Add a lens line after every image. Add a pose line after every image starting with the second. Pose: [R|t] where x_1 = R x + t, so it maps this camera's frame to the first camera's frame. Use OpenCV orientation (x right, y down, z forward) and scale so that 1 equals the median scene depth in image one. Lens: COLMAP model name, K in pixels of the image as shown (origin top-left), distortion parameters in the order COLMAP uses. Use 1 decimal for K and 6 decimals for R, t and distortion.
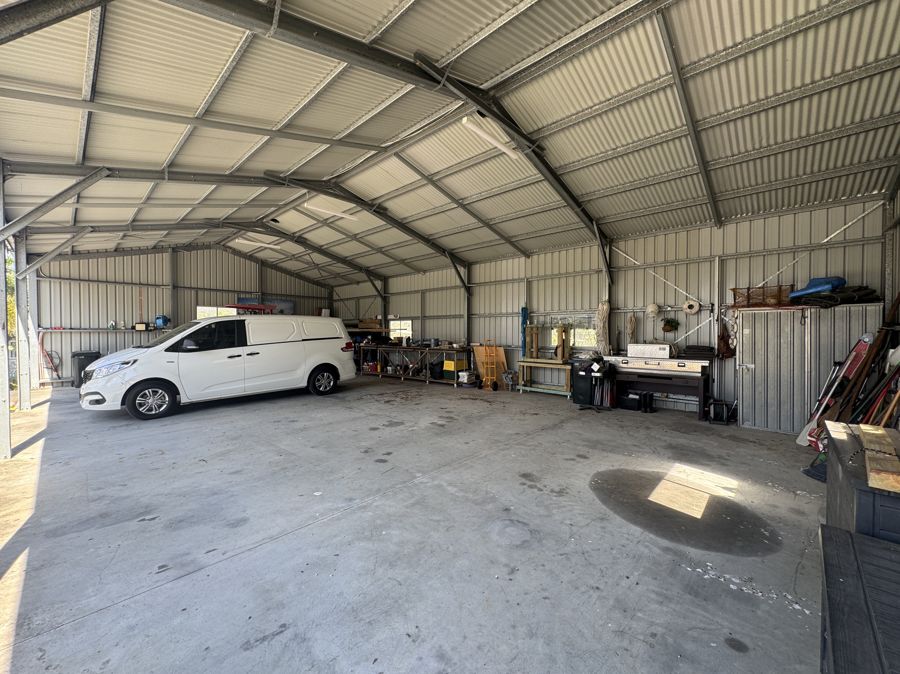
lens RADIAL K [[355.4, 0, 449.8], [0, 355.4, 339.0], [0, 0, 1]] dist [-0.002027, -0.000013]
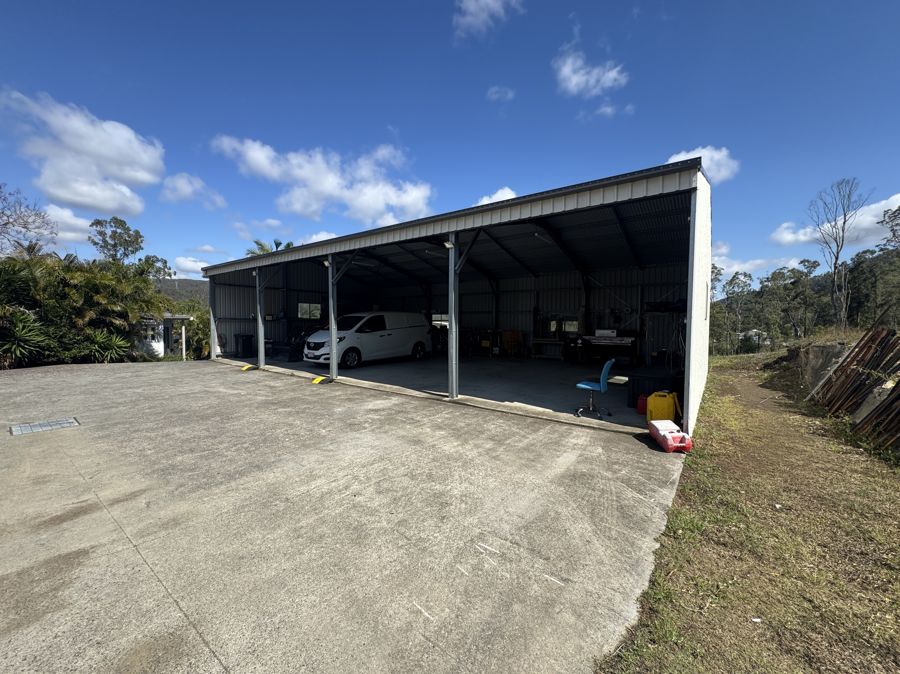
lens RADIAL K [[355.4, 0, 449.9], [0, 355.4, 335.6], [0, 0, 1]] dist [-0.002027, -0.000013]
pose [[0.994963, 0.001325, 0.100235, -0.391389], [-0.003272, 0.999809, 0.019254, 0.011411], [-0.100190, -0.019485, 0.994778, -0.682514]]
